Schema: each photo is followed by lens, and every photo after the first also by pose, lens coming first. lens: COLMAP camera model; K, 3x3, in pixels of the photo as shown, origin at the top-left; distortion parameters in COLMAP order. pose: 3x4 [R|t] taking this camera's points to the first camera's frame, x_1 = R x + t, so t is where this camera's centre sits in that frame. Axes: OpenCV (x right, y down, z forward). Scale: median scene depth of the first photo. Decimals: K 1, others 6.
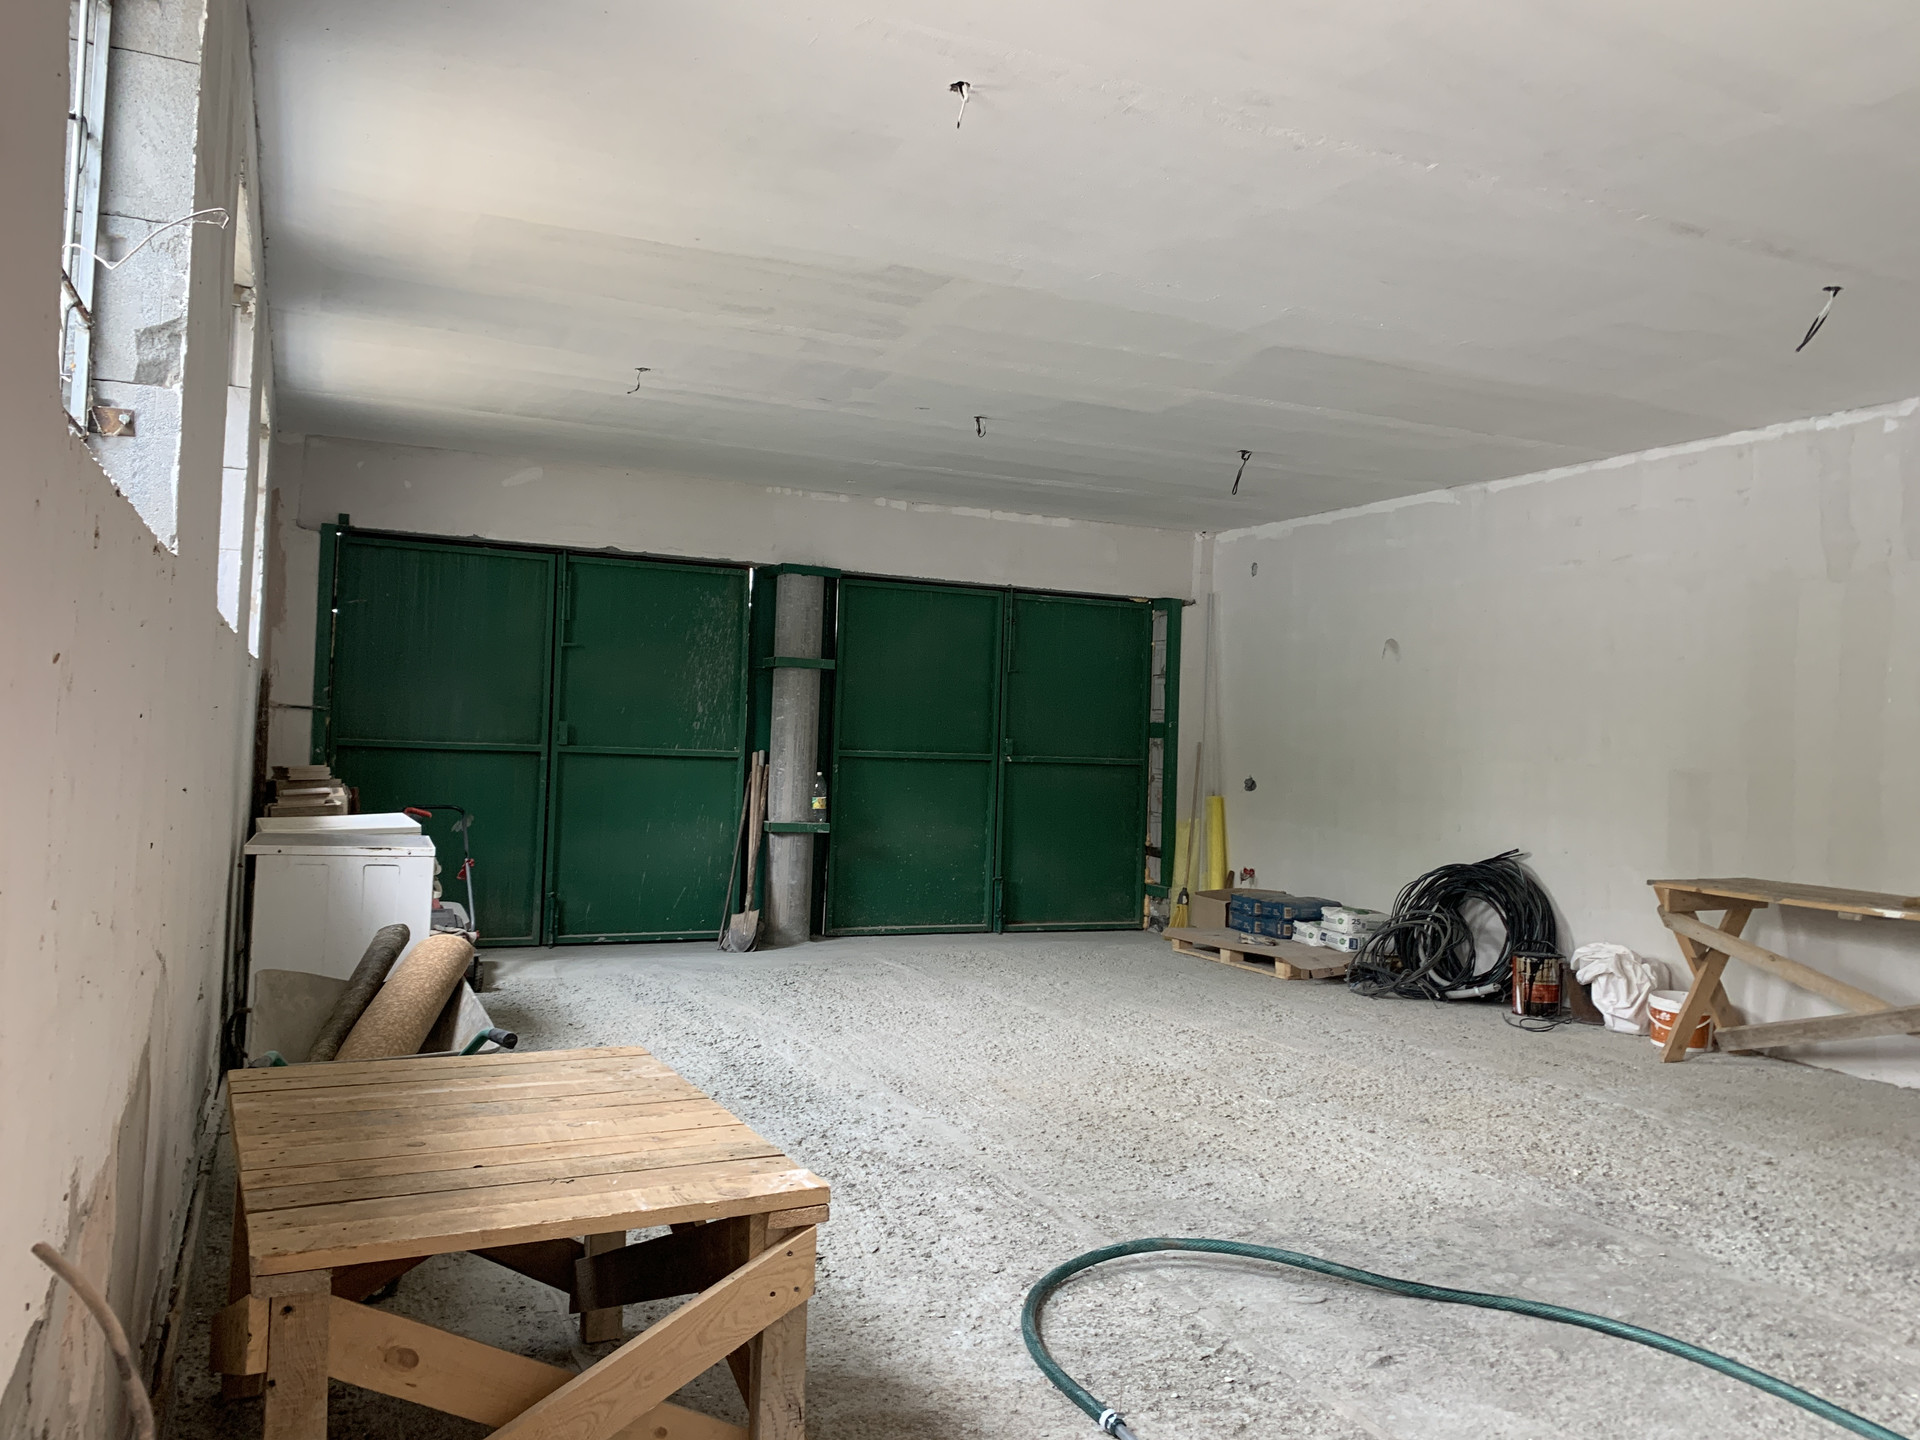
lens RADIAL K [[1469.6, 0, 949.4], [0, 1469.6, 710.0], [0, 0, 1]] dist [0.045228, -0.026094]
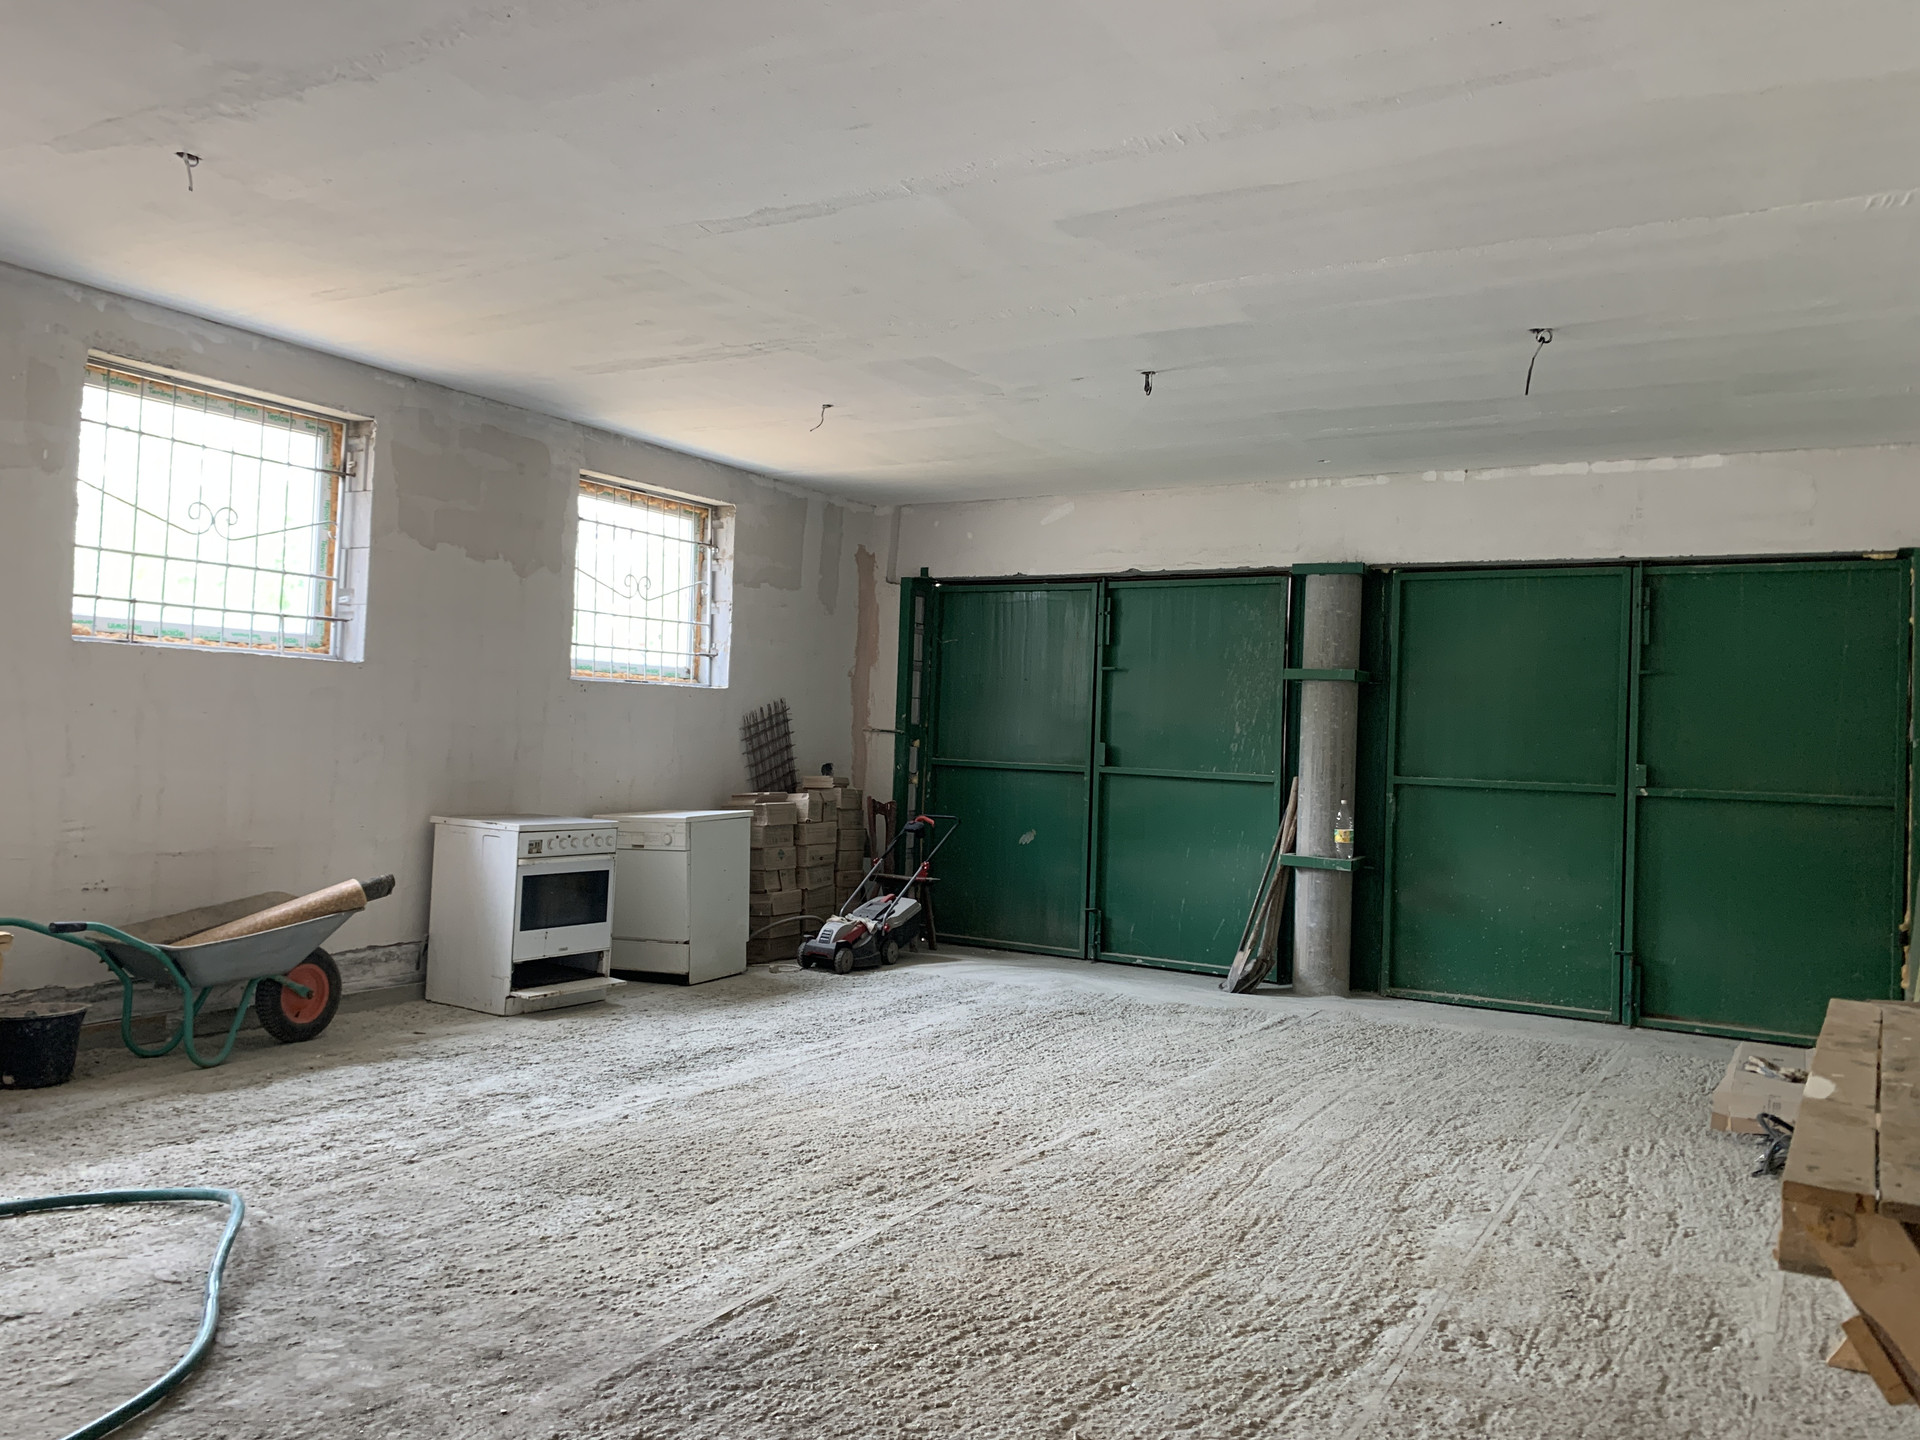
lens RADIAL K [[1469.6, 0, 948.8], [0, 1469.6, 723.9], [0, 0, 1]] dist [0.045228, -0.026094]
pose [[0.559066, -0.022252, -0.828824, 0.505068], [-0.000659, 0.999628, -0.027282, 0.021402], [0.829123, 0.015799, 0.558843, 0.322836]]
